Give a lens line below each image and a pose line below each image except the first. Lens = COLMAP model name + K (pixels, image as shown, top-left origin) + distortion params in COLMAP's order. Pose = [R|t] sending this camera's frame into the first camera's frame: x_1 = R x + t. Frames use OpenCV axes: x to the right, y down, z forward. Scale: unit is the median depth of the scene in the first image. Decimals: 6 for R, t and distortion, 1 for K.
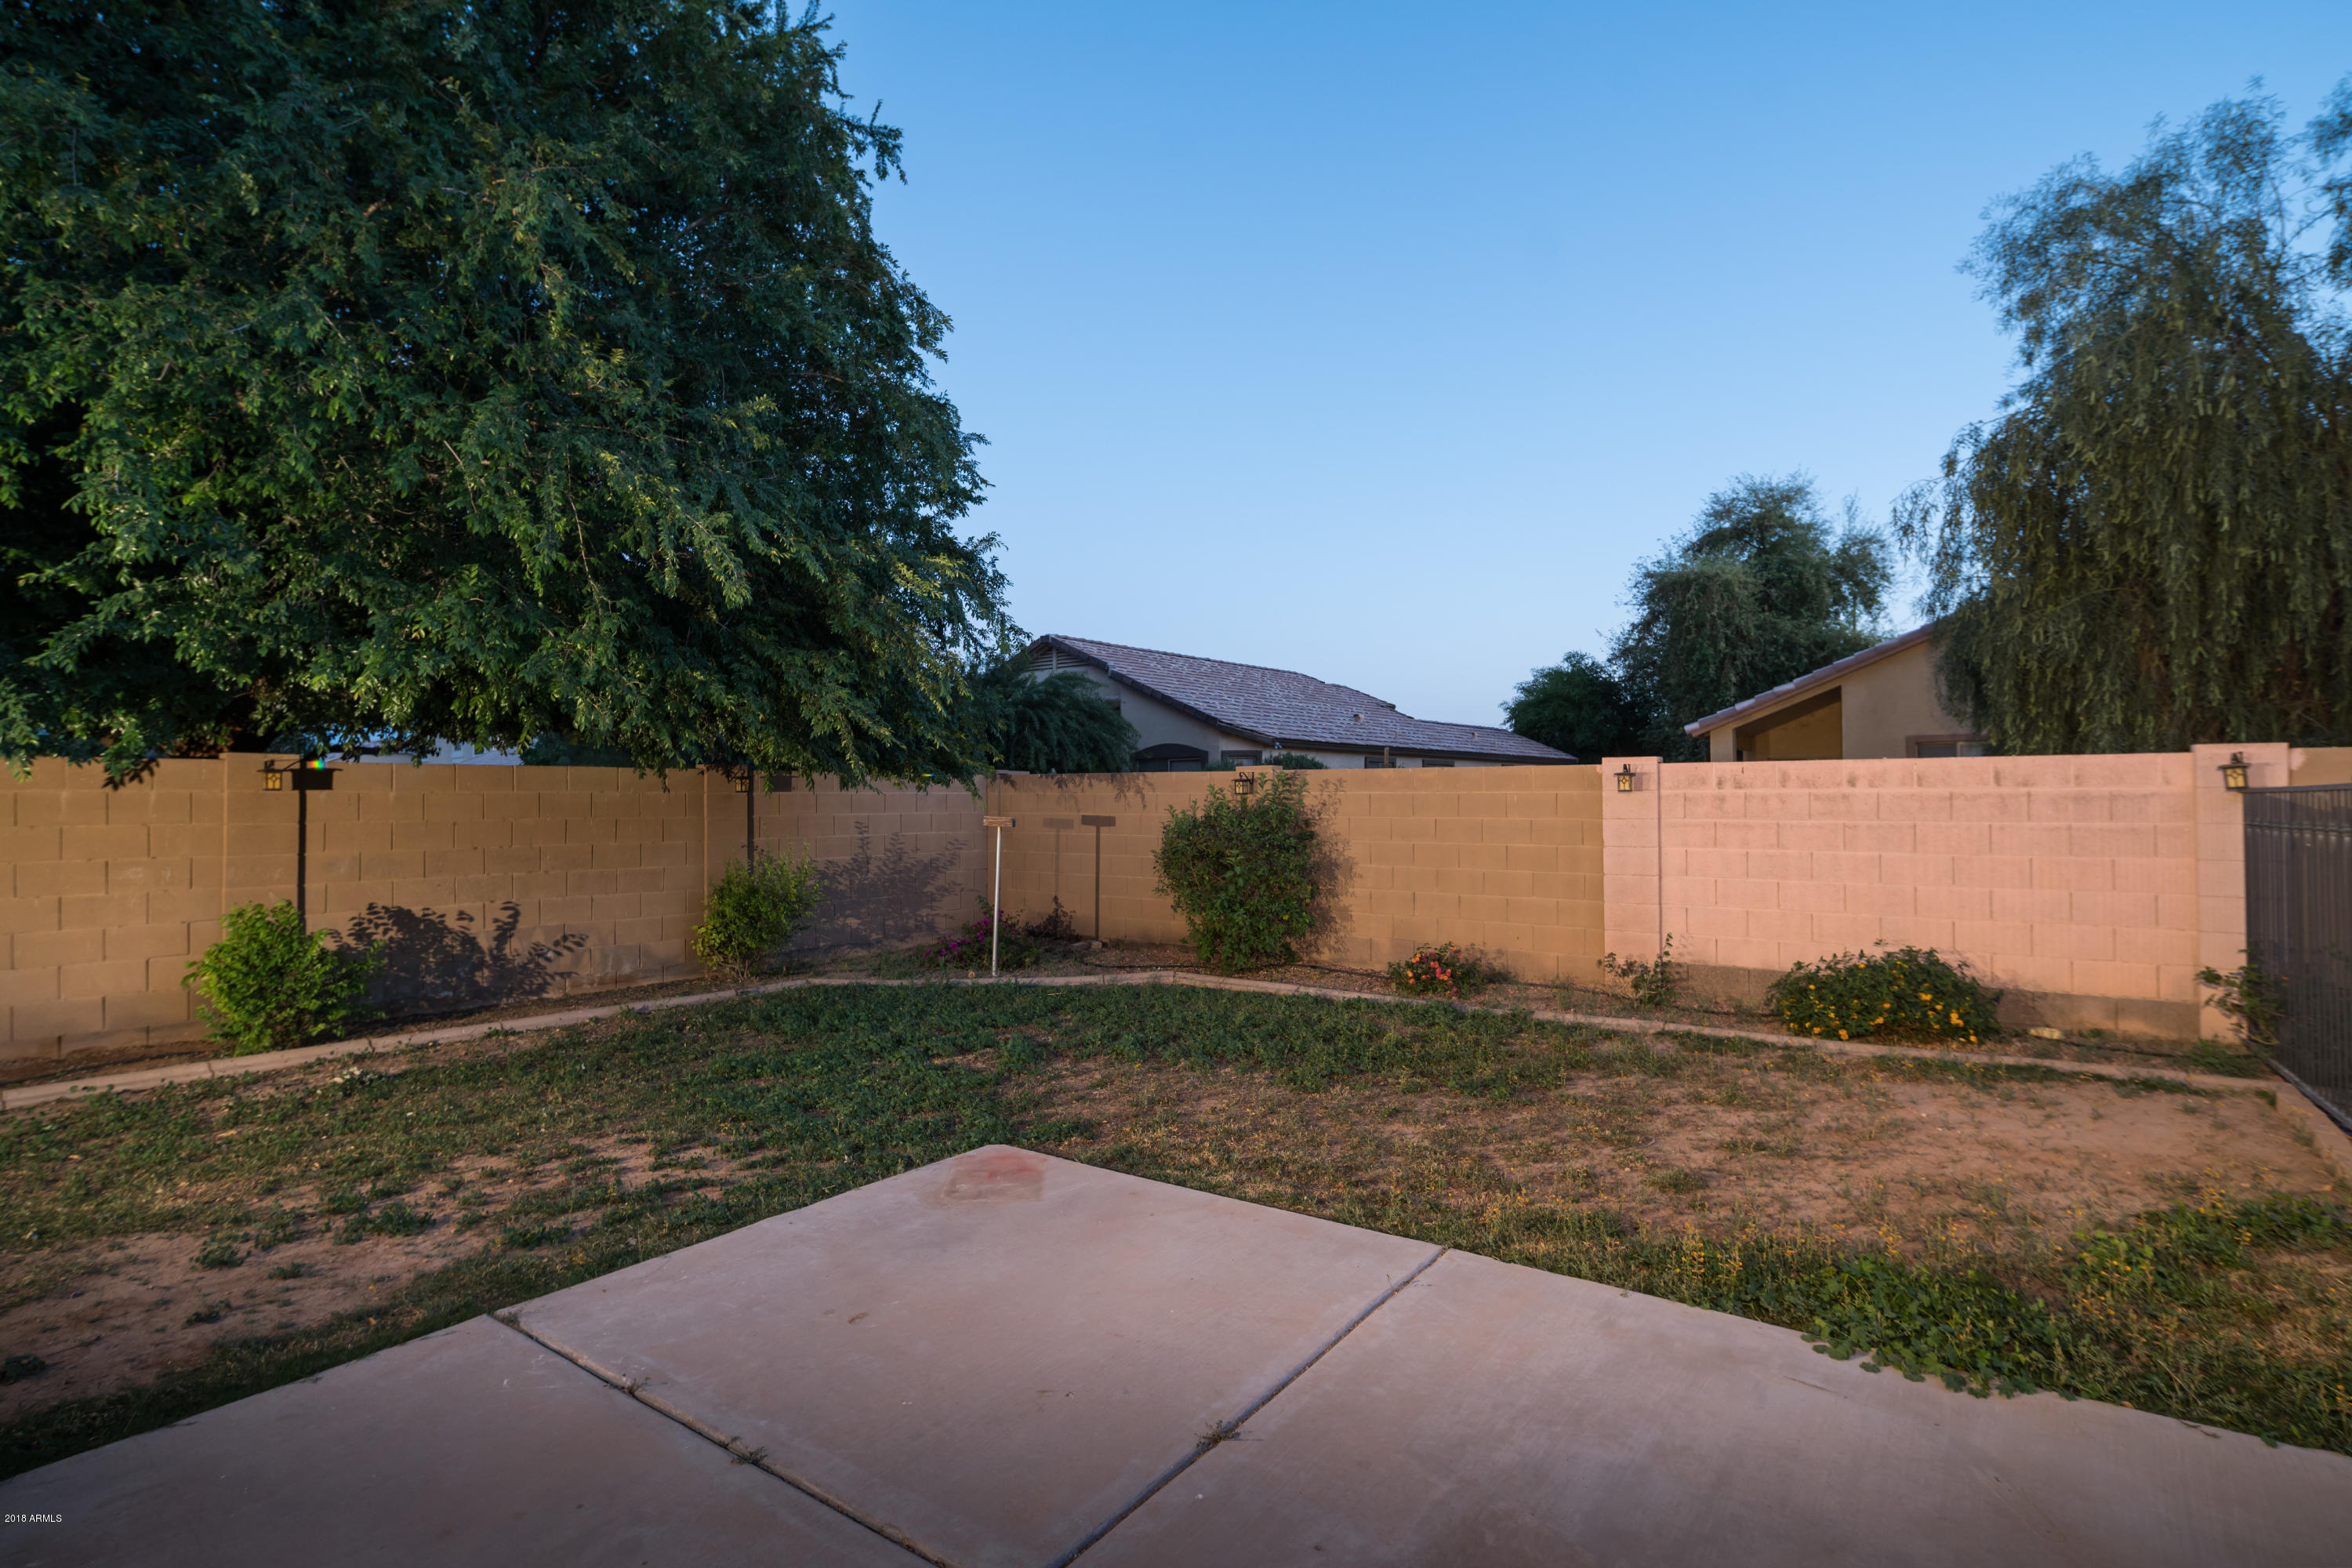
lens RADIAL K [[1140.9, 0, 1170.9], [0, 1140.9, 776.0], [0, 0, 1]] dist [0.006107, -0.005050]
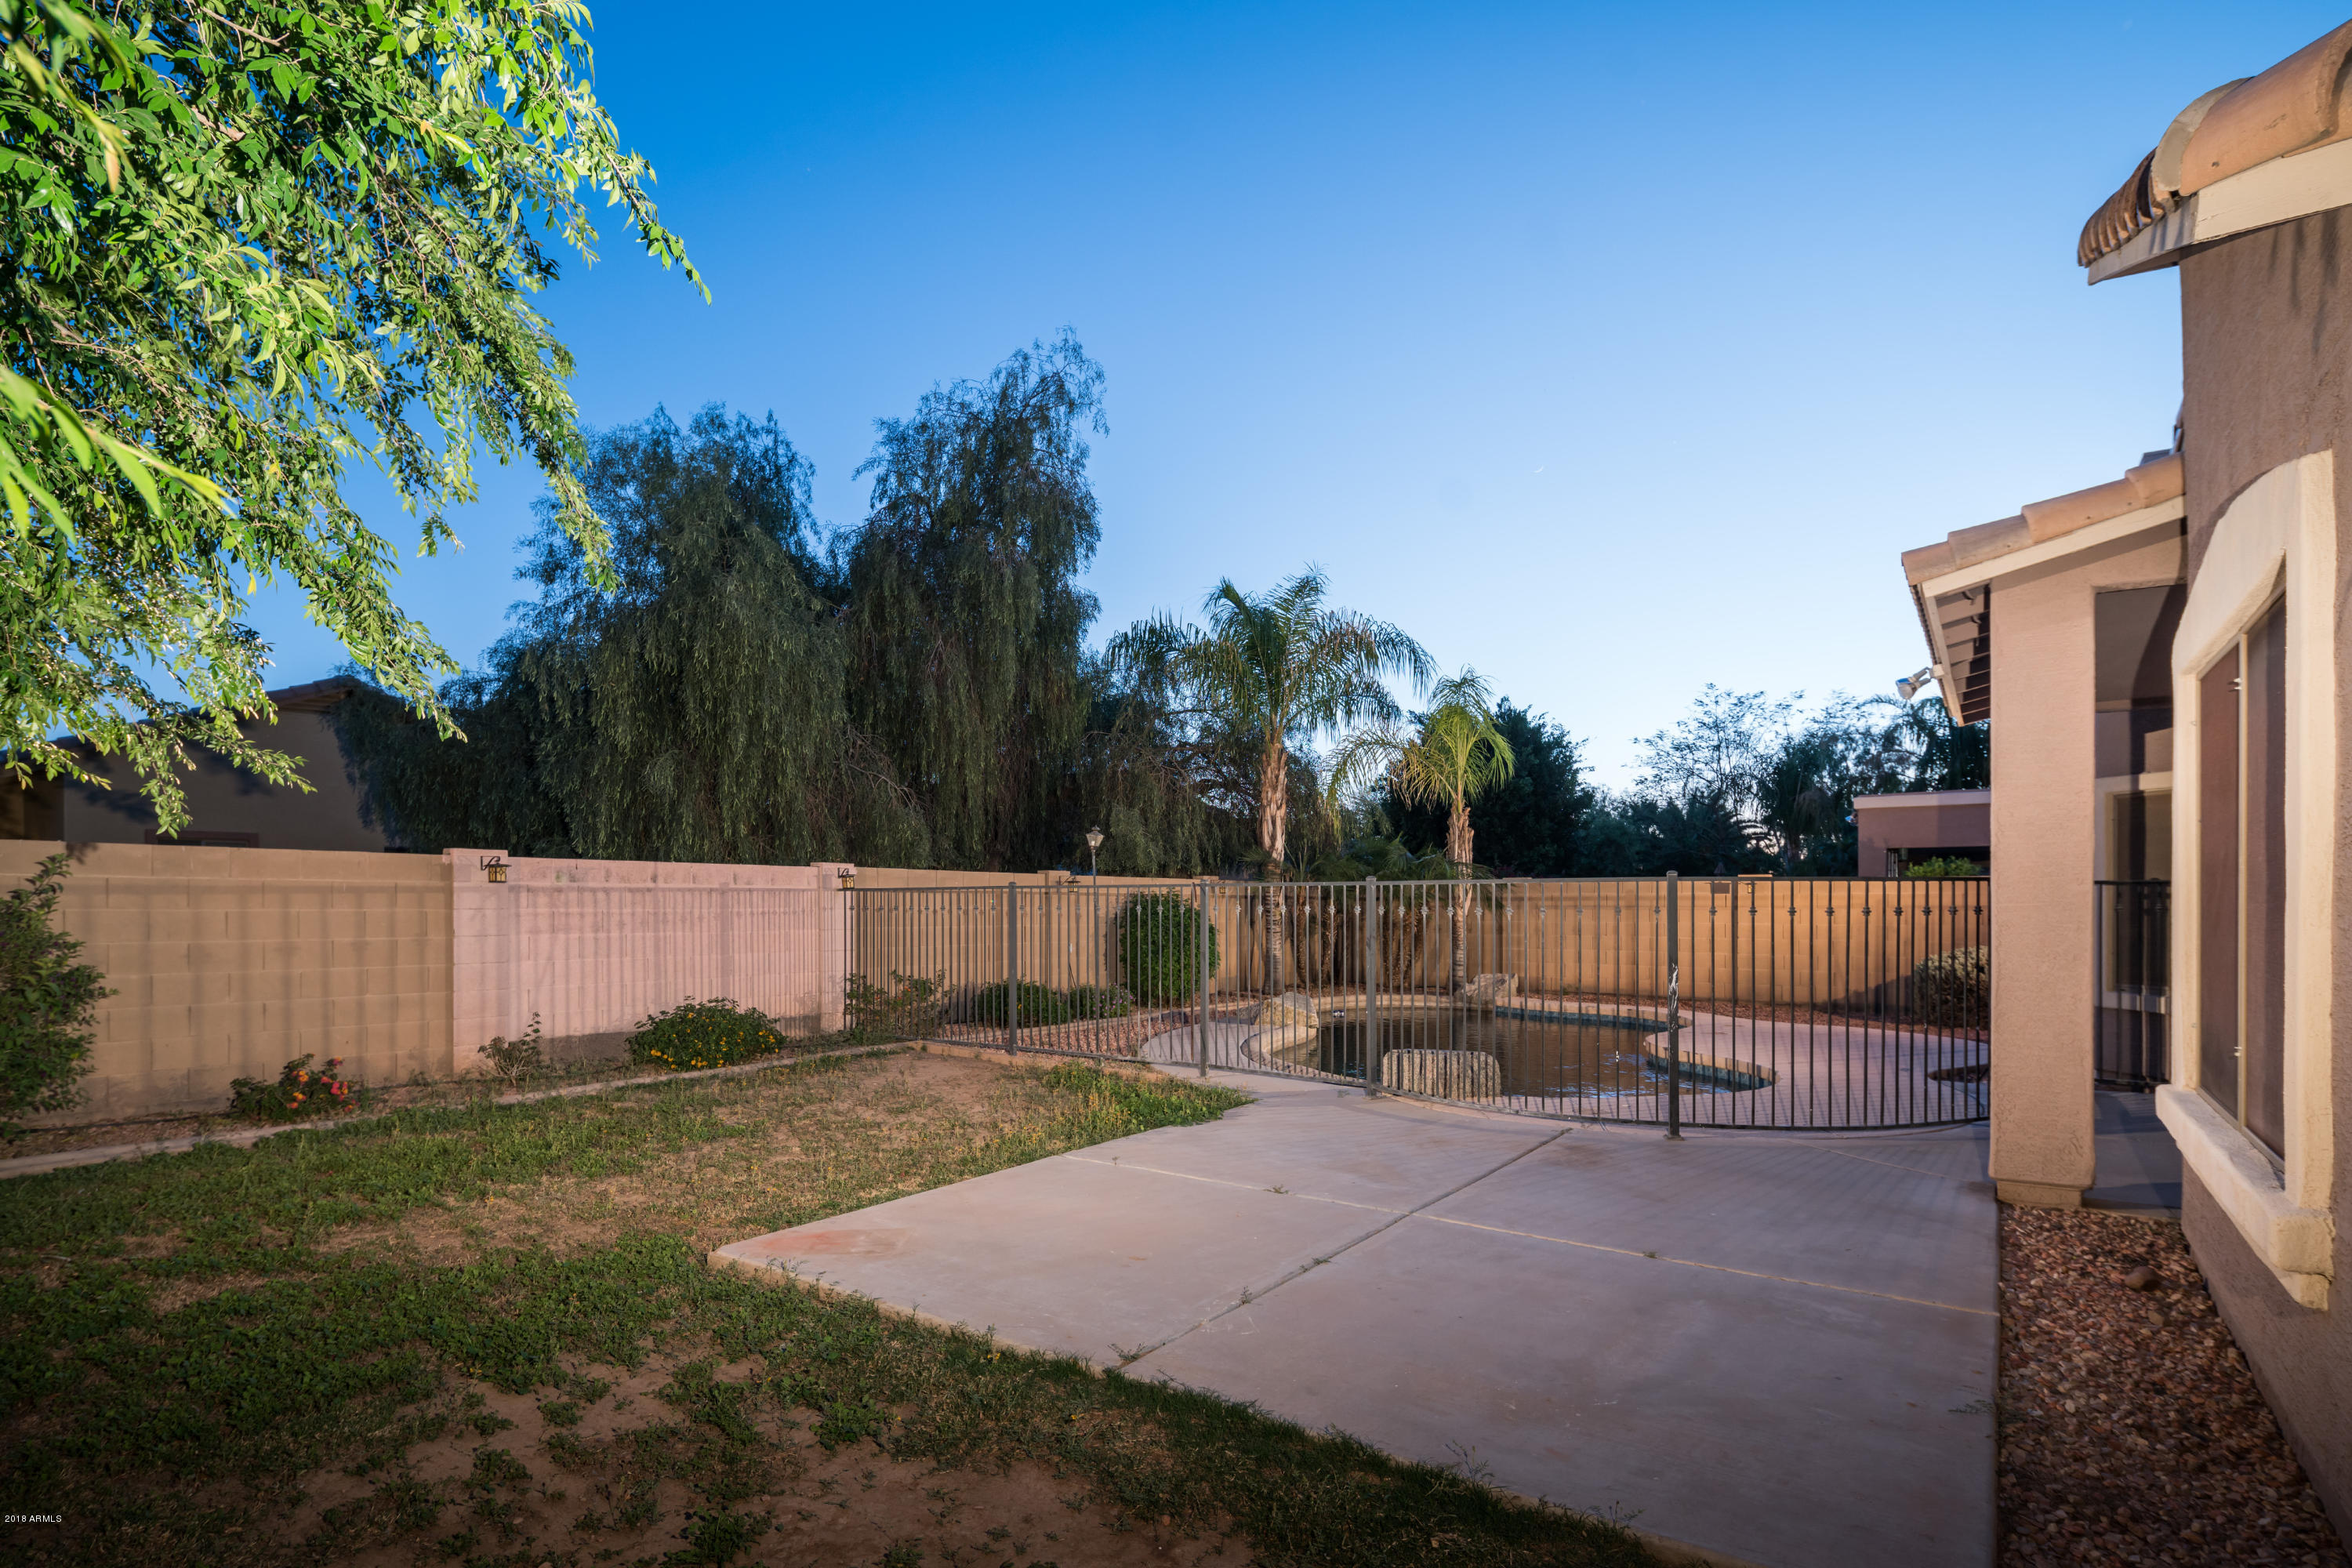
lens RADIAL K [[1140.9, 0, 1157.2], [0, 1140.9, 902.0], [0, 0, 1]] dist [0.006107, -0.005050]
pose [[0.016618, 0.001997, 0.999860, -0.611268], [-0.024634, 0.999695, -0.001588, 0.017157], [-0.999558, -0.024604, 0.016662, 0.356733]]
